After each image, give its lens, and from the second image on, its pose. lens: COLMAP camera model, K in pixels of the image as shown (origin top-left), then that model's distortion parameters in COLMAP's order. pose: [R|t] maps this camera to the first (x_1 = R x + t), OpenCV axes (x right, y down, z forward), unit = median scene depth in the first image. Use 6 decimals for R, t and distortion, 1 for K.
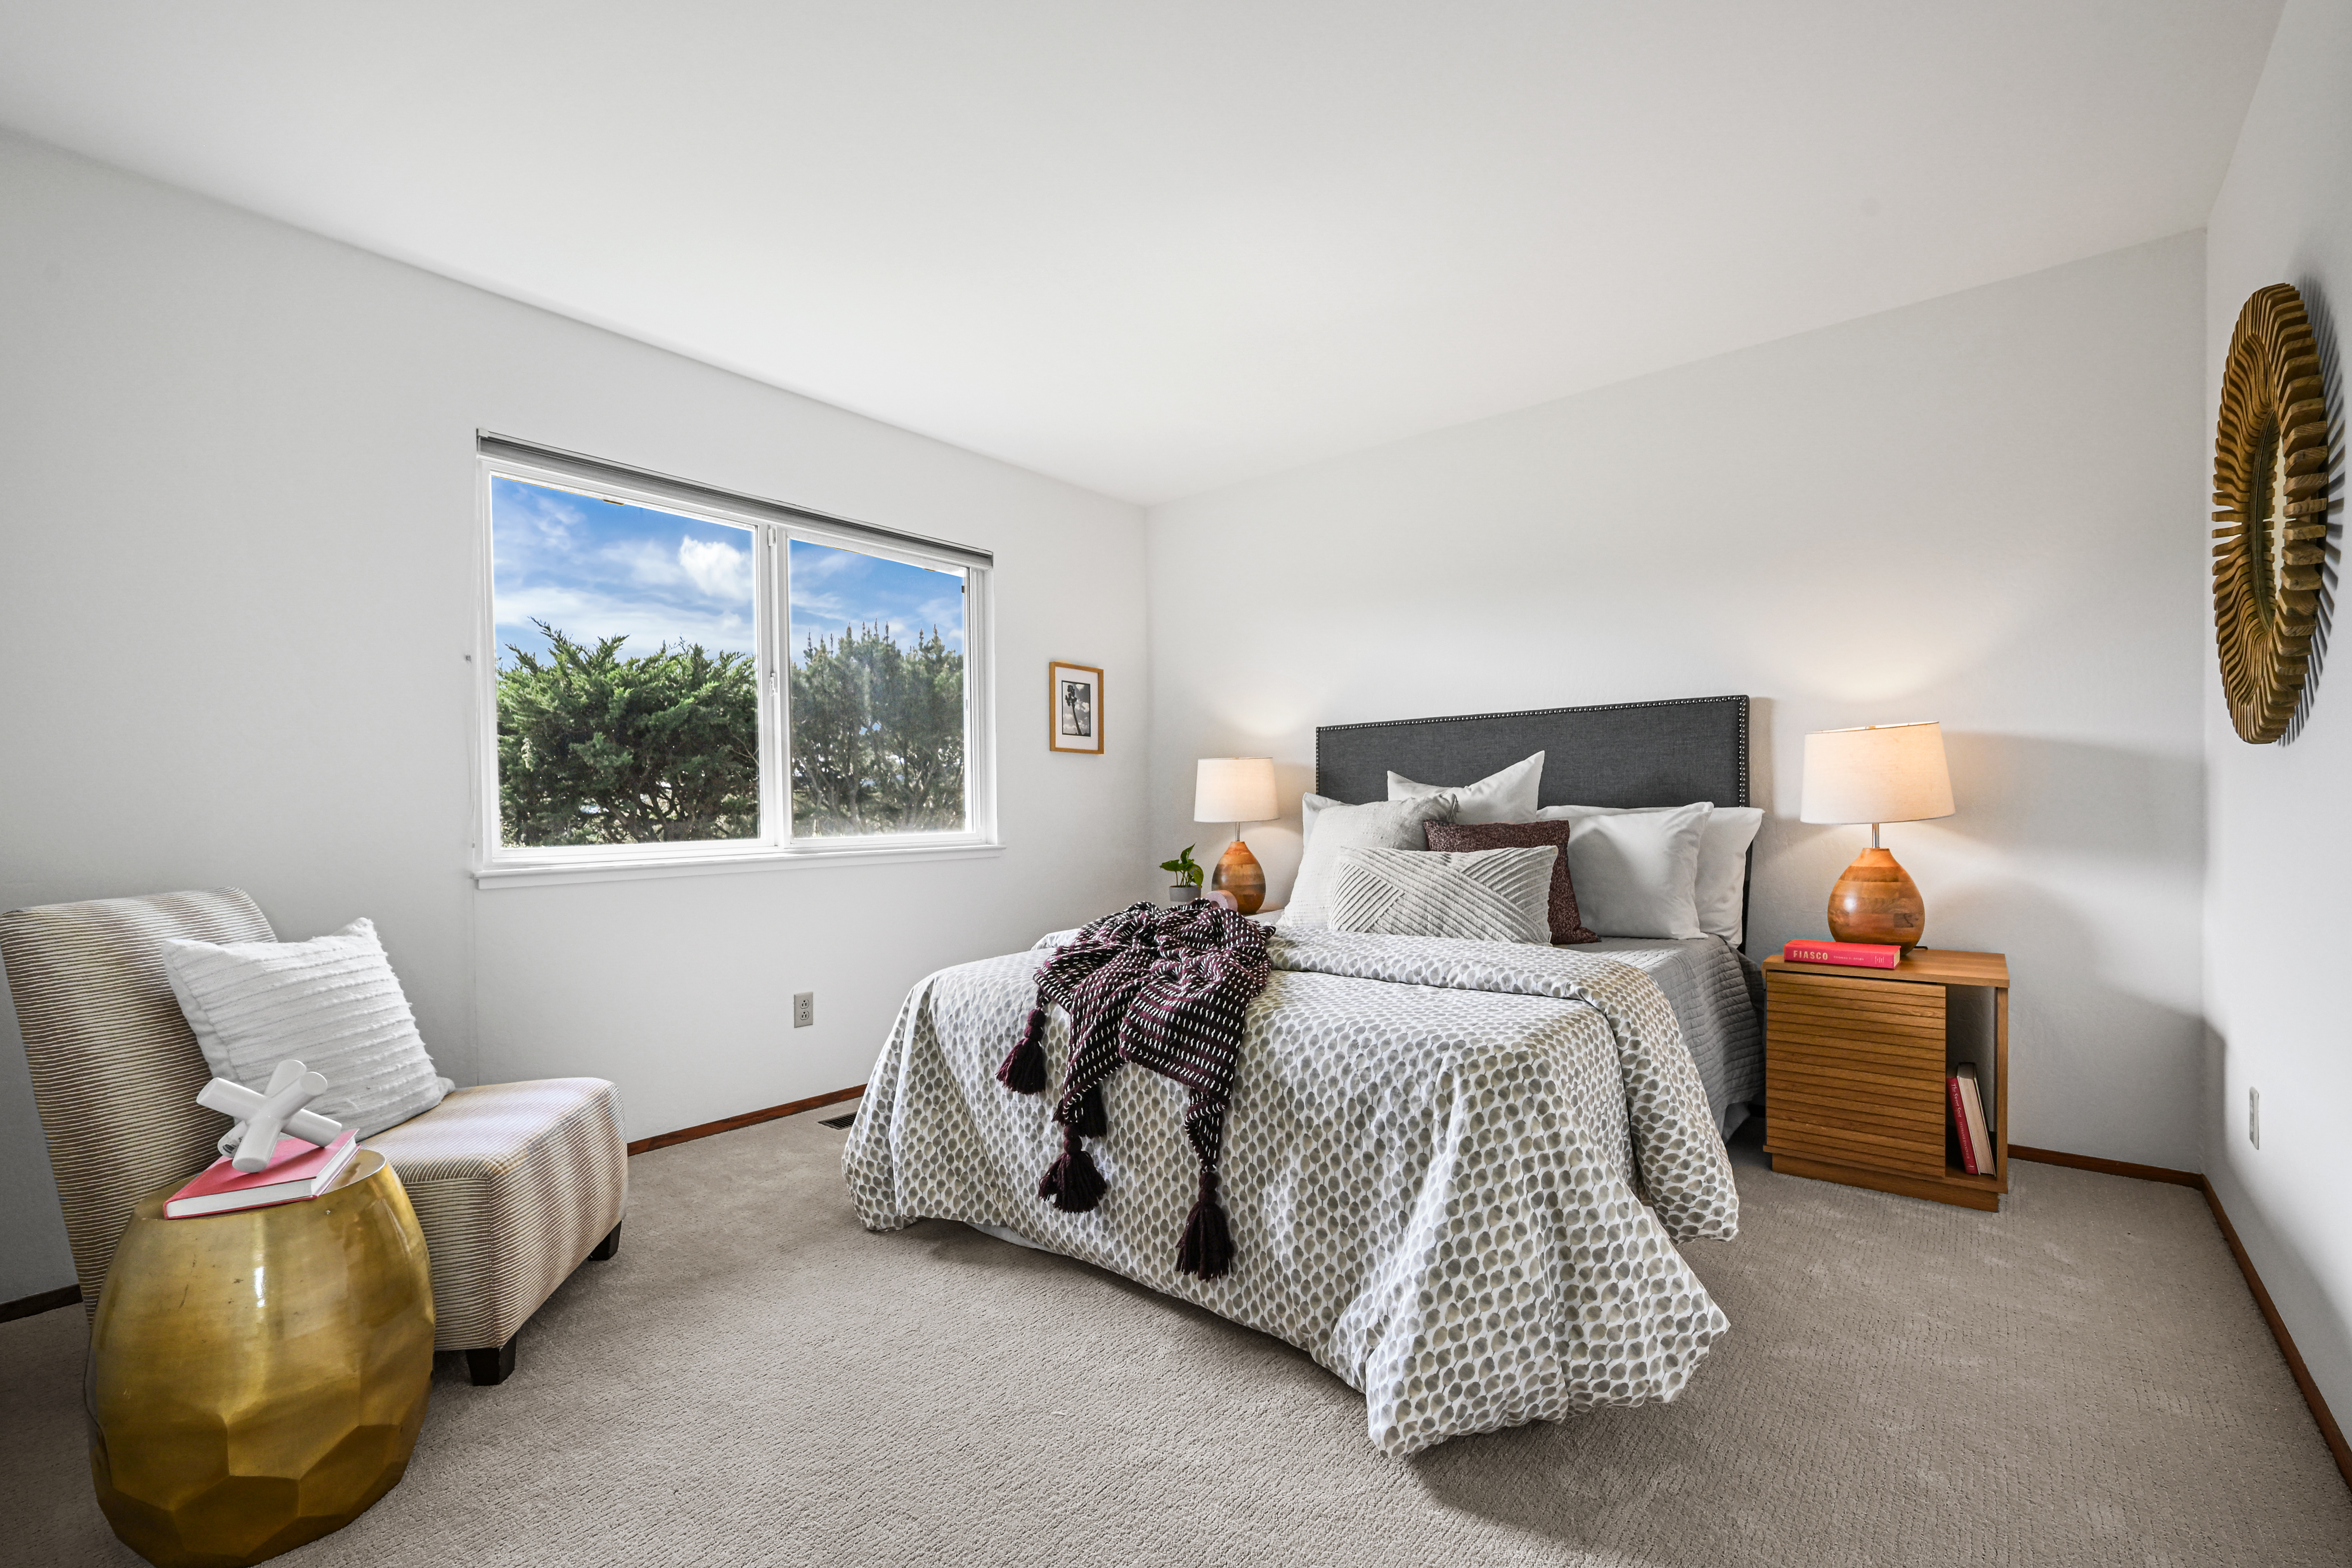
lens RADIAL K [[992.4, 0, 1216.6], [0, 992.4, 835.7], [0, 0, 1]] dist [0.000102, 0.000081]
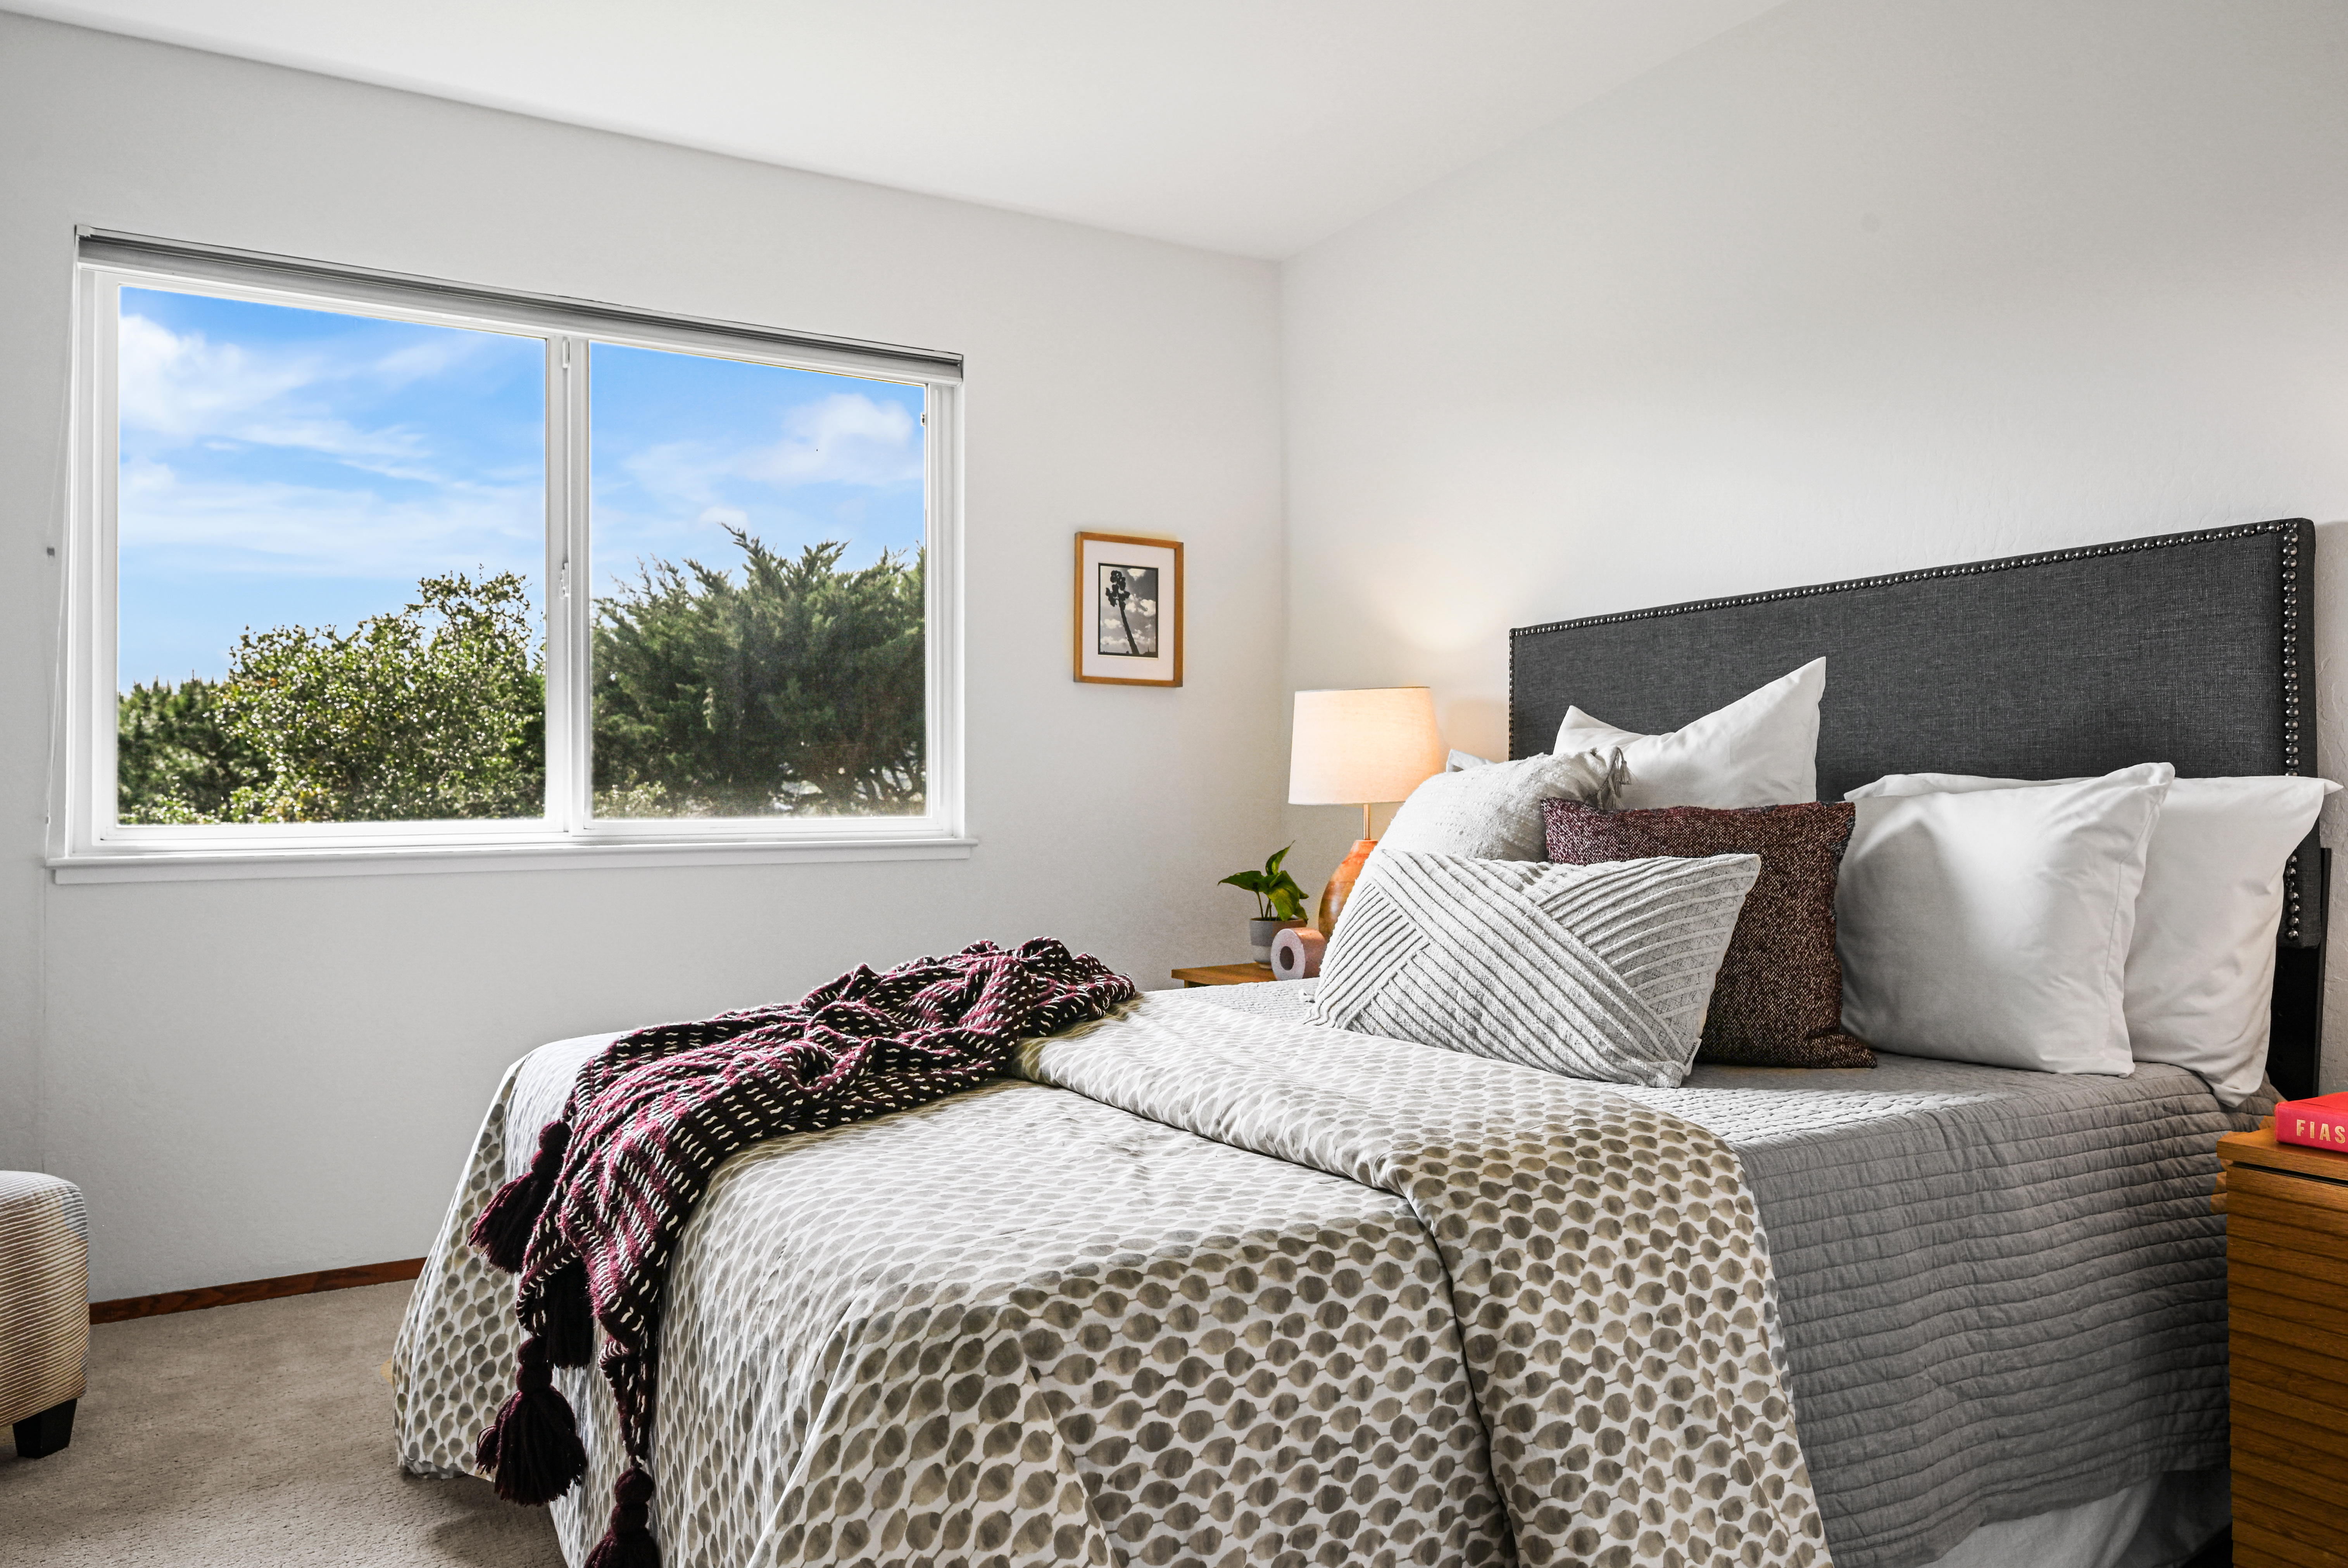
lens RADIAL K [[1608.3, 0, 1174.3], [0, 1608.3, 784.3], [0, 0, 1]] dist [0.002737, -0.001580]
pose [[0.940134, 0.005886, -0.340753, 0.331599], [-0.016800, 0.999436, -0.029087, 0.003302], [0.340390, 0.033071, 0.939703, 0.187568]]
